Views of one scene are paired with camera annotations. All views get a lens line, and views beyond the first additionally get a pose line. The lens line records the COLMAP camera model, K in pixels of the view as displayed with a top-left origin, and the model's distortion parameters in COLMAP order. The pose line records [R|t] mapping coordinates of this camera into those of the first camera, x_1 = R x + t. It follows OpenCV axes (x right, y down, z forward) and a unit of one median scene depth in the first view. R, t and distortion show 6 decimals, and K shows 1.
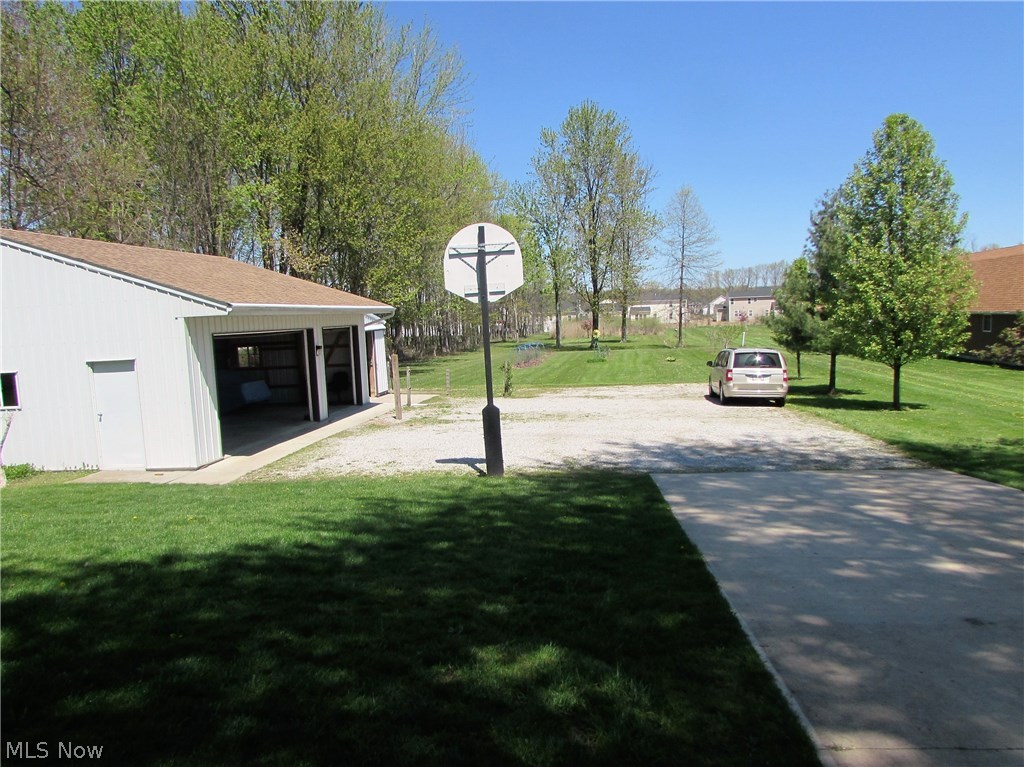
lens RADIAL K [[709.5, 0, 513.4], [0, 709.5, 371.6], [0, 0, 1]] dist [-0.040496, -0.000961]
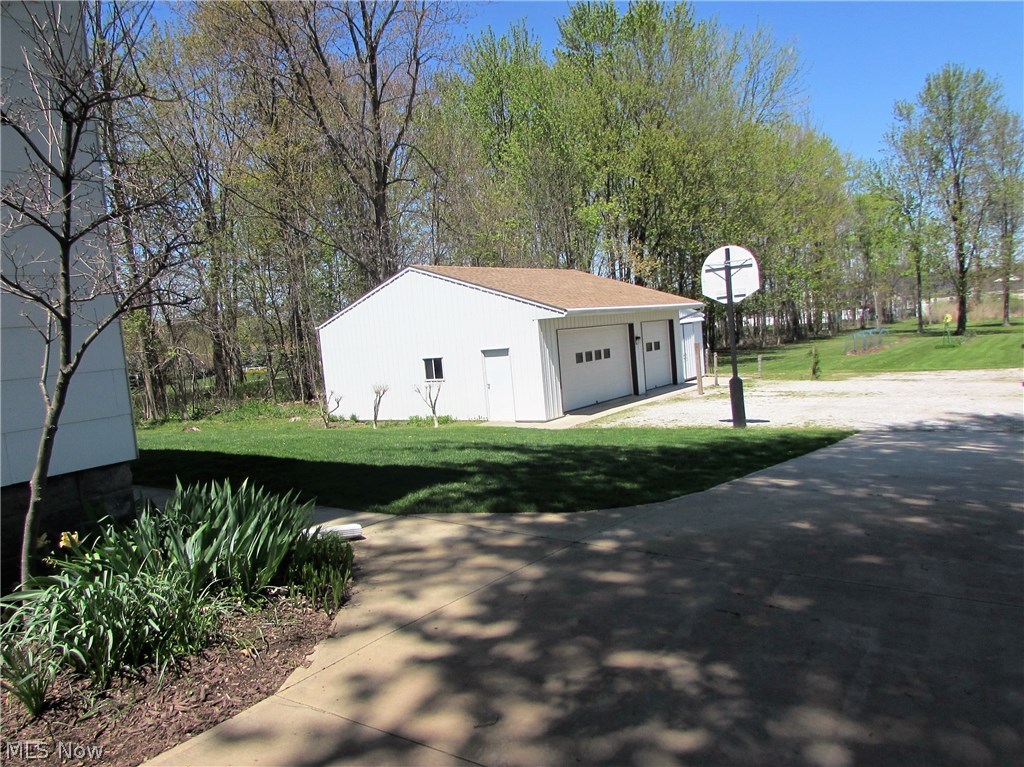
lens RADIAL K [[709.5, 0, 513.4], [0, 709.5, 371.6], [0, 0, 1]] dist [-0.040496, -0.000961]
pose [[0.873853, 0.002733, -0.486182, 0.212932], [0.004987, 0.999881, 0.014583, 0.010630], [0.486164, -0.015168, 0.873736, -0.333783]]
